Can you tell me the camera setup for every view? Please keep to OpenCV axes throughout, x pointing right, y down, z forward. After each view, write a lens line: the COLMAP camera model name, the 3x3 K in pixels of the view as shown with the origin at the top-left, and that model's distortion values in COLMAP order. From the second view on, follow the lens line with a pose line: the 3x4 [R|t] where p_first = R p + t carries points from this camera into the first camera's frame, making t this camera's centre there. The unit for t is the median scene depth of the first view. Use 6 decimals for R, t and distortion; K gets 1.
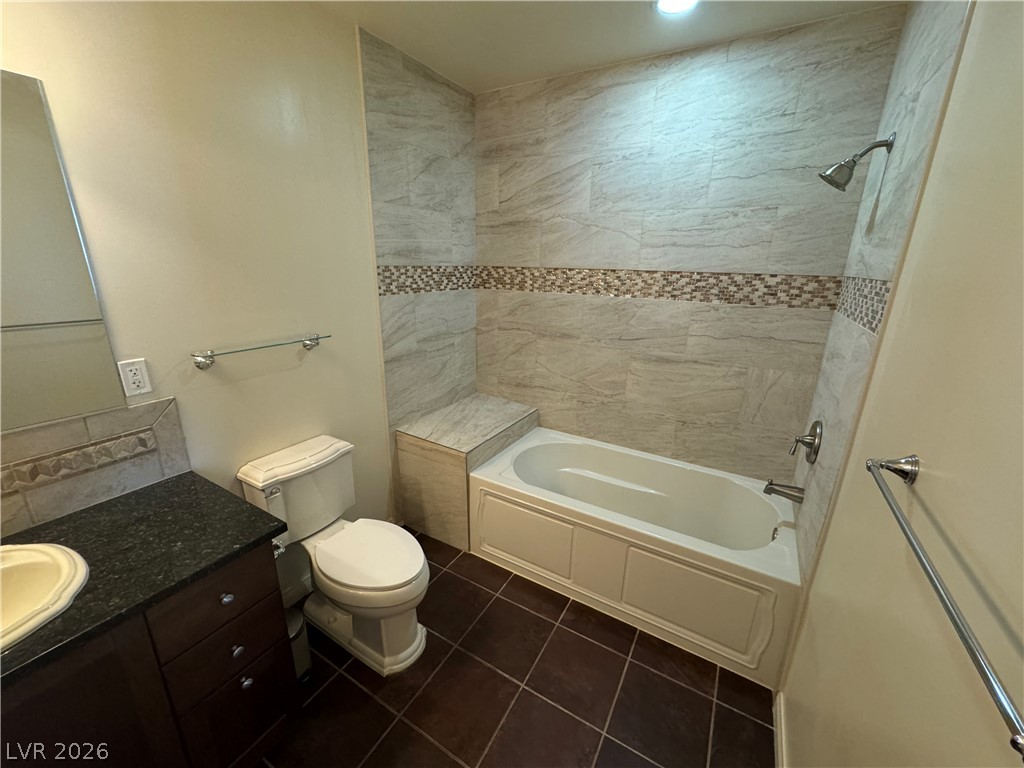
lens RADIAL K [[408.2, 0, 512.0], [0, 408.2, 384.0], [0, 0, 1]] dist [-0.001520, -0.000137]
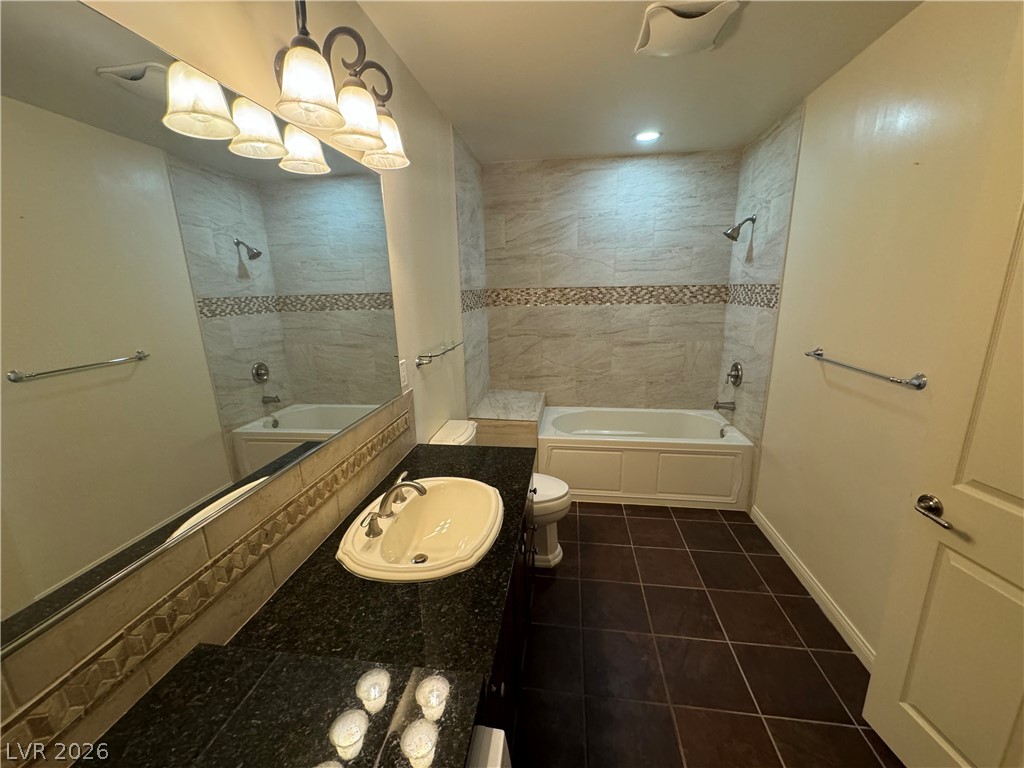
lens RADIAL K [[408.2, 0, 512.0], [0, 408.2, 384.0], [0, 0, 1]] dist [-0.001520, -0.000137]
pose [[0.922283, -0.126987, 0.365059, -0.656886], [0.146928, 0.988772, -0.027251, 0.067236], [-0.357499, 0.078771, 0.930586, -0.257295]]
